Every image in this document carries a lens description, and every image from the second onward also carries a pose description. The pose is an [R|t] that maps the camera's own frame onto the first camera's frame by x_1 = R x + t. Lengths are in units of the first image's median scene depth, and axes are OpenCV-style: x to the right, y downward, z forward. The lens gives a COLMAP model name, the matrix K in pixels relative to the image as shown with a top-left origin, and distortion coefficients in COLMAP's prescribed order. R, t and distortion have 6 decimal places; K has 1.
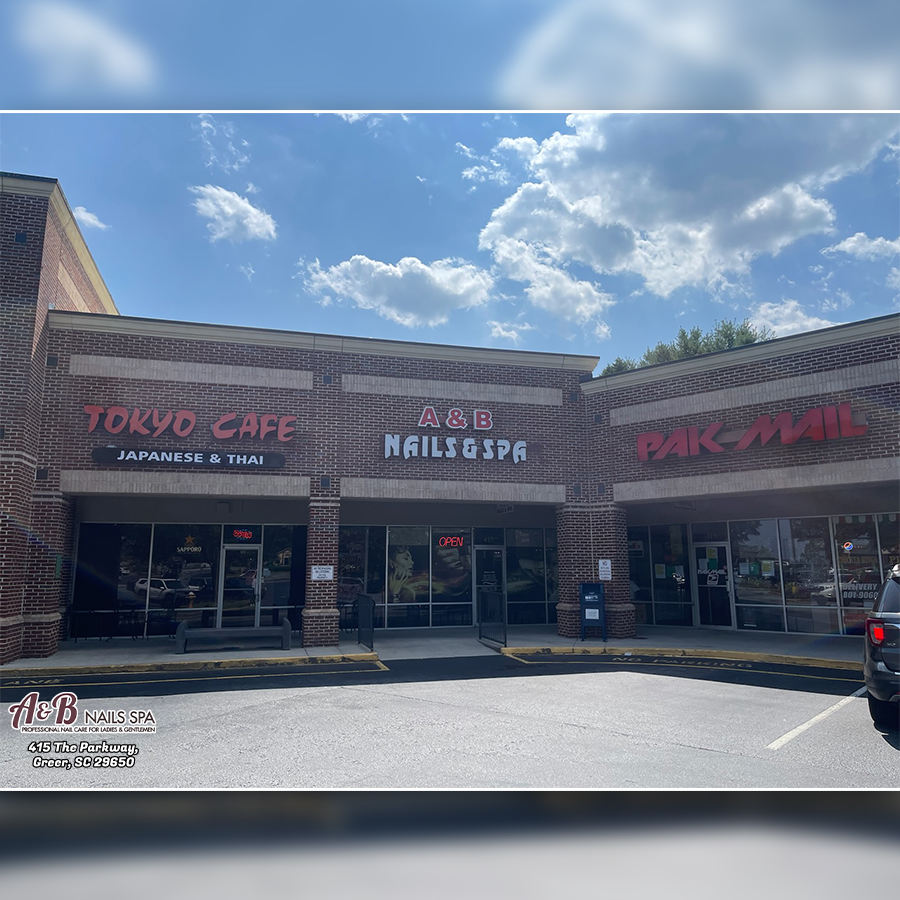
lens RADIAL K [[669.0, 0, 450.0], [0, 669.0, 450.0], [0, 0, 1]] dist [0.086596, -0.119834]
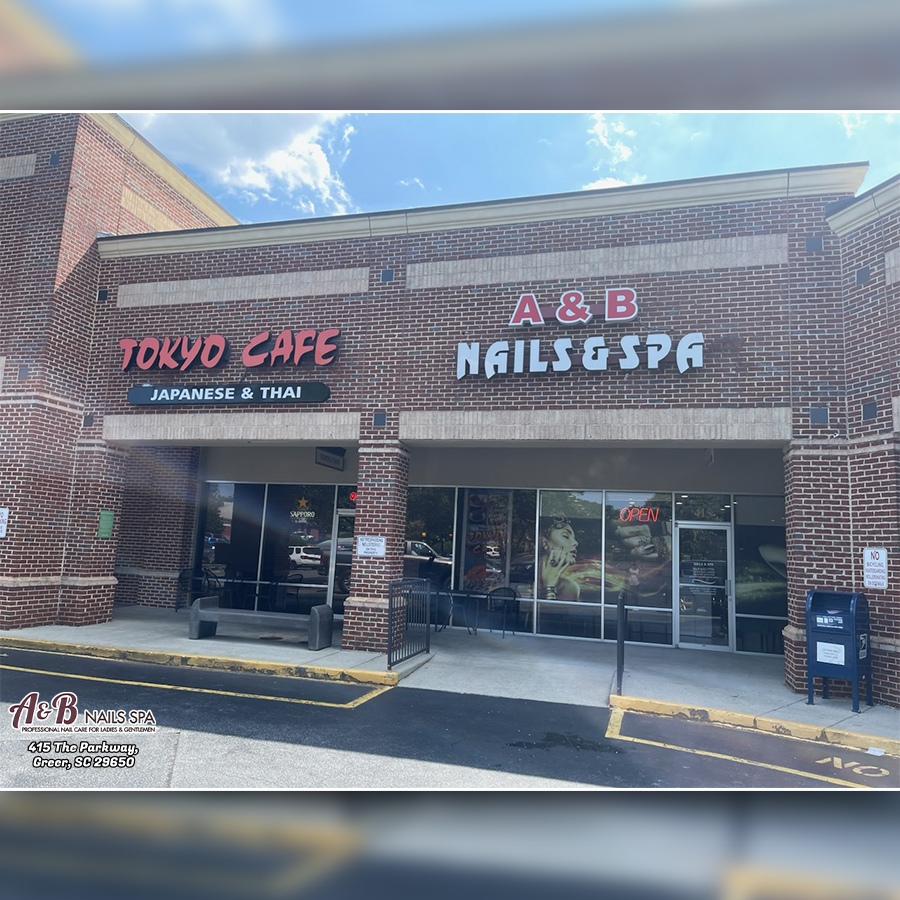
lens RADIAL K [[669.0, 0, 450.0], [0, 669.0, 450.0], [0, 0, 1]] dist [0.086596, -0.119834]
pose [[0.853014, -0.031847, -0.520915, 0.239994], [0.040840, 0.999149, 0.005793, 0.078411], [0.520287, -0.026216, 0.853589, 0.430268]]
